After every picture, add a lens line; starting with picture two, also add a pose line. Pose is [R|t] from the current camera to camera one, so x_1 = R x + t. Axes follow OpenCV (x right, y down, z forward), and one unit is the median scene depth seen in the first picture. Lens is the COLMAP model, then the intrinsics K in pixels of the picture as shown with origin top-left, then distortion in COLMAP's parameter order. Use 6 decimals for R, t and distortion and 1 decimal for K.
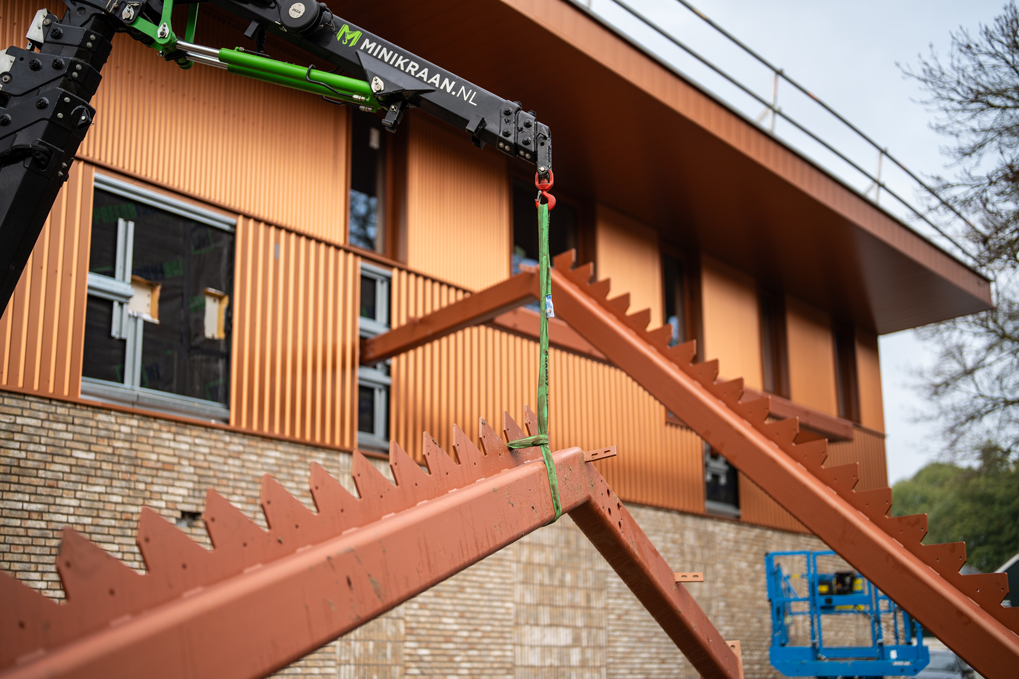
lens RADIAL K [[1373.3, 0, 509.5], [0, 1373.3, 339.5], [0, 0, 1]] dist [-0.118132, 0.749376]
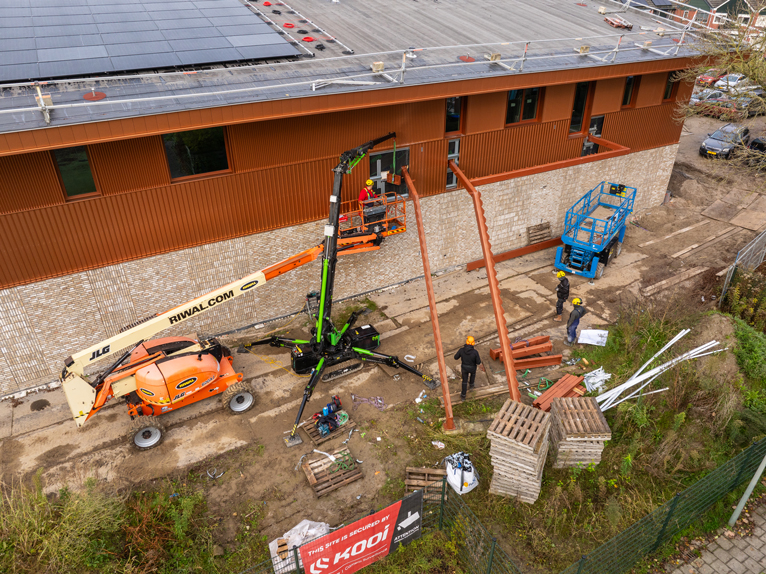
lens RADIAL K [[549.3, 0, 383.0], [0, 549.3, 287.0], [0, 0, 1]] dist [-0.044152, 0.000719]
pose [[0.909486, 0.218720, -0.353550, 0.289747], [0.098562, 0.712738, 0.694471, -0.709118], [0.403883, -0.666458, 0.626668, -0.192467]]
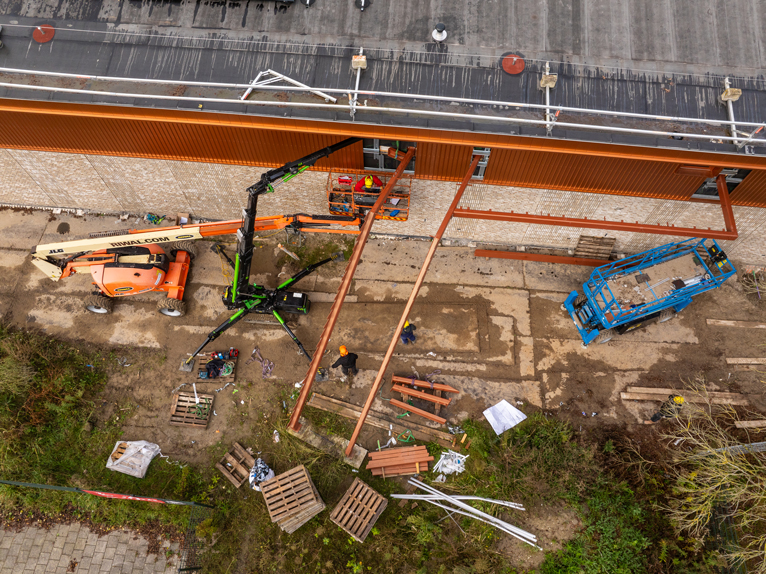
lens RADIAL K [[549.3, 0, 383.0], [0, 549.3, 287.0], [0, 0, 1]] dist [-0.044152, 0.000719]
pose [[0.522164, 0.764990, -0.377008, 0.400266], [0.204802, 0.316649, 0.926169, -0.923352], [0.827889, -0.560824, 0.008671, 0.598143]]
